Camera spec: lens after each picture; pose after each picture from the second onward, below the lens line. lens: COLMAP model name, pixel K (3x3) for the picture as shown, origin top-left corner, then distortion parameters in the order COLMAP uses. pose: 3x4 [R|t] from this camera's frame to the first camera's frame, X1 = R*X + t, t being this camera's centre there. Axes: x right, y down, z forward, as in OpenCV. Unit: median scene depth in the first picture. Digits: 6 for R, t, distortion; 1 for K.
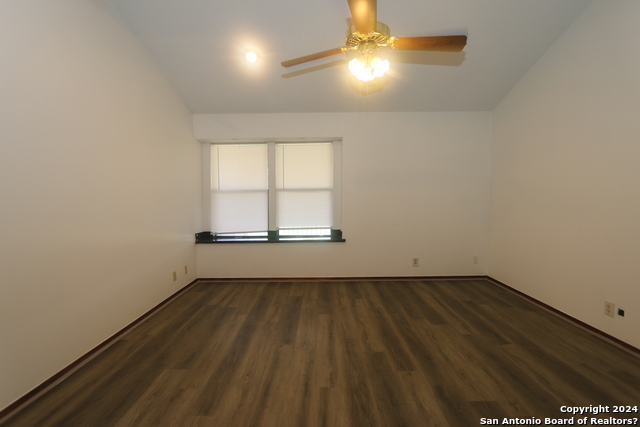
lens RADIAL K [[308.3, 0, 320.6], [0, 308.3, 214.4], [0, 0, 1]] dist [-0.012295, -0.000107]
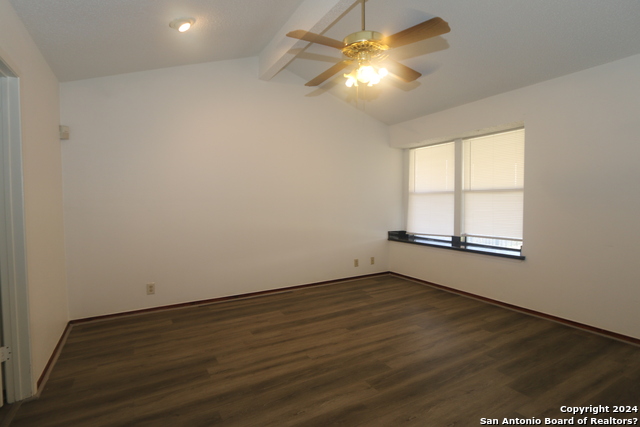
lens RADIAL K [[345.4, 0, 321.4], [0, 345.4, 213.4], [0, 0, 1]] dist [-0.005604, -0.000517]
pose [[0.469433, 0.039124, -0.882101, 0.821703], [-0.044937, 0.998782, 0.020385, -0.025585], [0.881824, 0.030070, 0.470620, 0.253950]]
